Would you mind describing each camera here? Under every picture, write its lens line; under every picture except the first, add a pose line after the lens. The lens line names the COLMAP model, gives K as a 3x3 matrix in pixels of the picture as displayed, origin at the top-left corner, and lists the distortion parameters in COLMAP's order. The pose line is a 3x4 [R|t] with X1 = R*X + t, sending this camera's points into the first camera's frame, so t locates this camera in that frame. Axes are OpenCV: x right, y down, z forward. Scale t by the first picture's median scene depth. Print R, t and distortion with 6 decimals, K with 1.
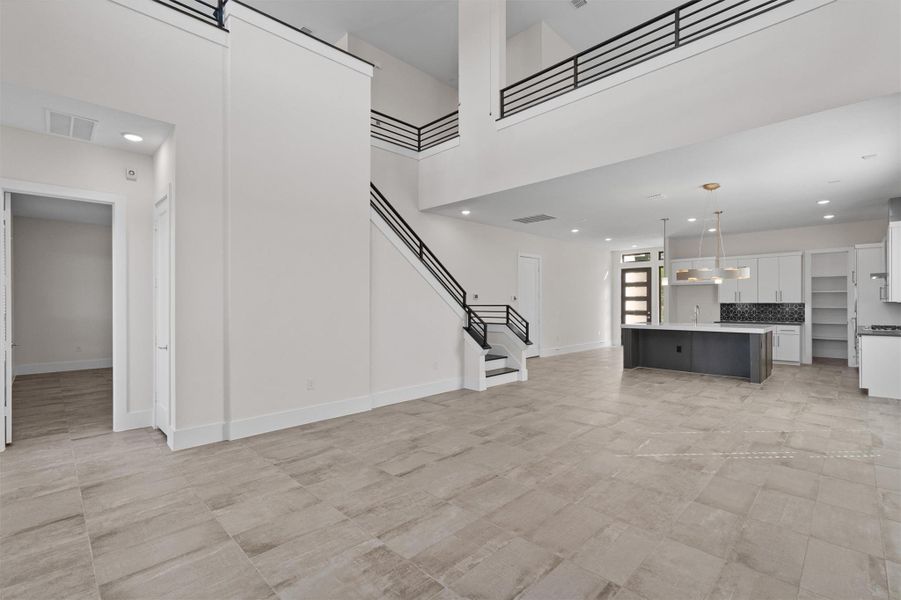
lens RADIAL K [[405.6, 0, 443.3], [0, 405.6, 304.6], [0, 0, 1]] dist [-0.009271, 0.000697]
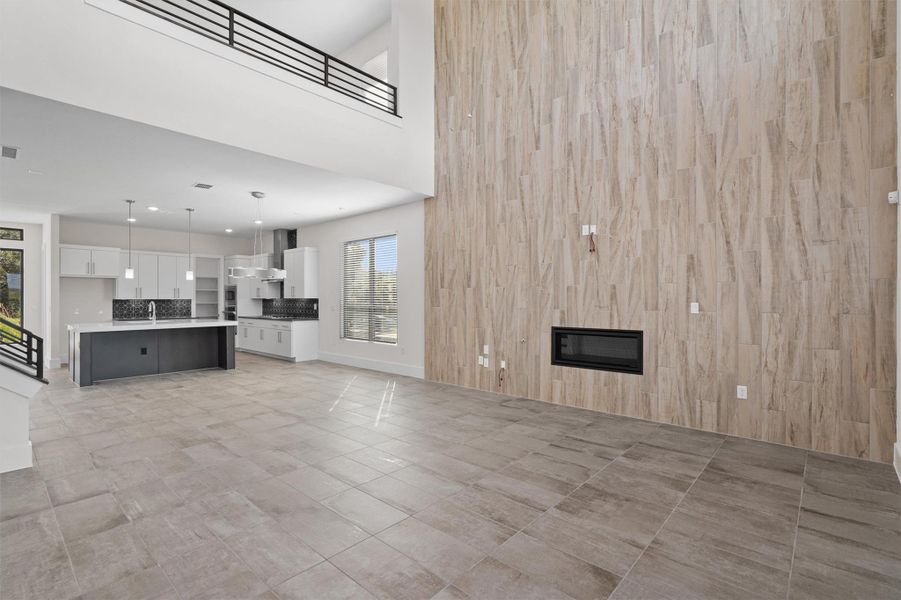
lens RADIAL K [[426.2, 0, 442.2], [0, 426.2, 297.2], [0, 0, 1]] dist [-0.004791, 0.000188]
pose [[-0.054353, 0.006040, 0.998504, -0.718842], [0.004697, 0.999972, -0.005793, 0.001184], [-0.998511, 0.004375, -0.054380, 0.738814]]
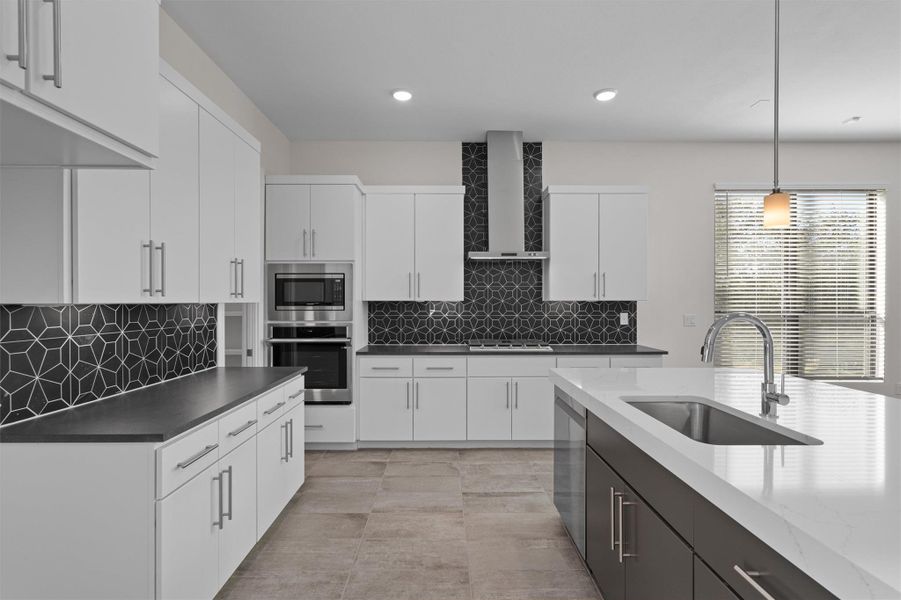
lens RADIAL K [[447.0, 0, 458.8], [0, 447.0, 302.3], [0, 0, 1]] dist [-0.000600, -0.000291]
pose [[-0.734099, 0.000909, 0.679042, 1.092106], [0.004707, 0.999982, 0.003750, -0.010042], [-0.679026, 0.005949, -0.734090, 2.340973]]
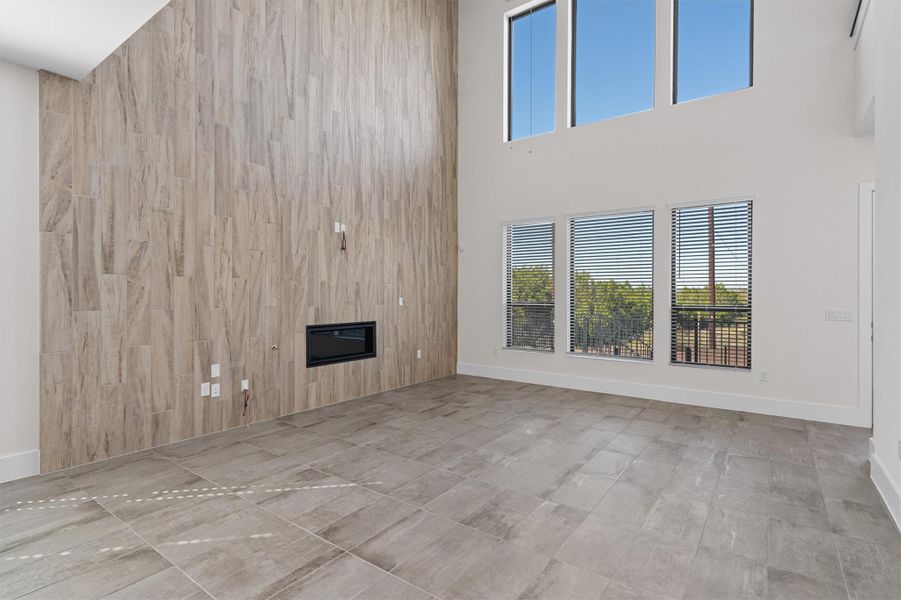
lens RADIAL K [[447.0, 0, 452.9], [0, 447.0, 294.4], [0, 0, 1]] dist [-0.000600, -0.000291]
pose [[-0.984269, -0.000587, -0.176678, 0.373169], [-0.001339, 0.999991, 0.004141, -0.006348], [0.176674, 0.004312, -0.984260, 1.605438]]
